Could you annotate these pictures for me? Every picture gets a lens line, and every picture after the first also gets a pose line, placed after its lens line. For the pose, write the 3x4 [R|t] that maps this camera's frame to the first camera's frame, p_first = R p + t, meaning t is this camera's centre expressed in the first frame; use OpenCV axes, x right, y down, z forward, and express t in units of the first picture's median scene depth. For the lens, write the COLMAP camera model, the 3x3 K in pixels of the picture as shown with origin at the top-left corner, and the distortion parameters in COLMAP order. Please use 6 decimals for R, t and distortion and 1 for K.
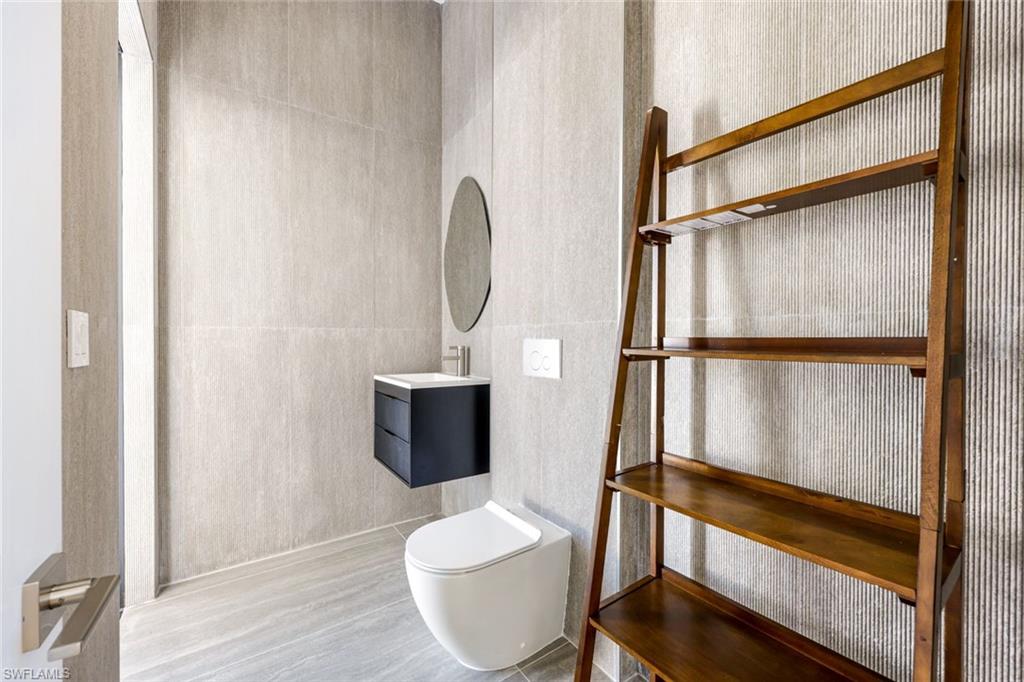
lens RADIAL K [[409.8, 0, 511.2], [0, 409.8, 341.3], [0, 0, 1]] dist [-0.000645, -0.000548]
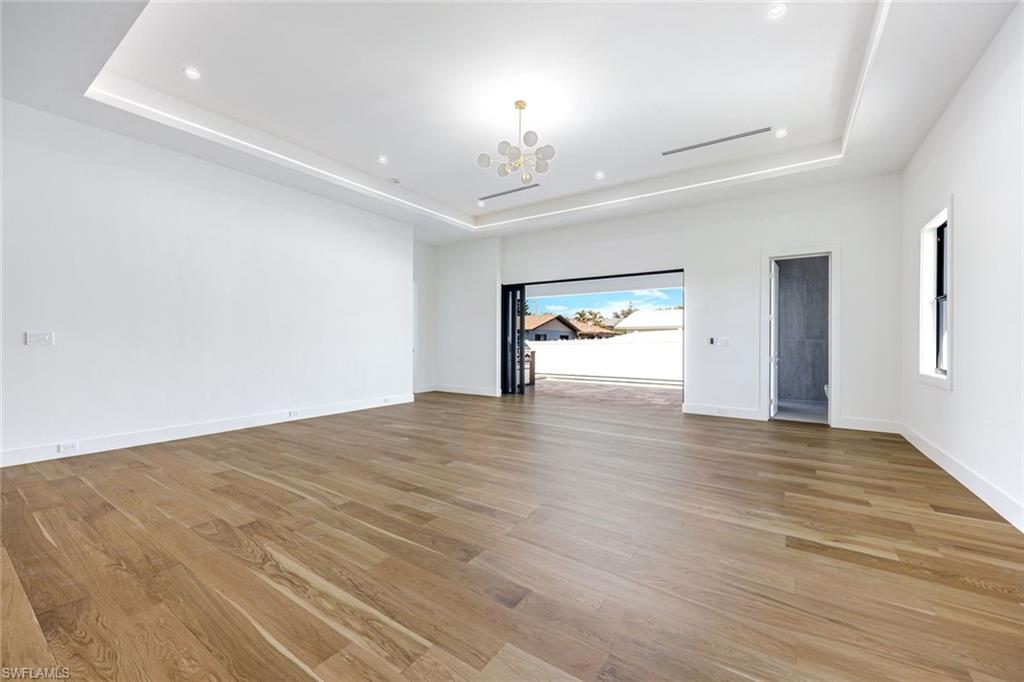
lens RADIAL K [[409.8, 0, 509.5], [0, 409.8, 342.6], [0, 0, 1]] dist [-0.000645, -0.000548]
pose [[0.342312, 0.002626, -0.939583, 1.976296], [-0.005345, 0.999985, 0.000847, 0.003104], [0.939571, 0.004732, 0.342321, -2.717757]]
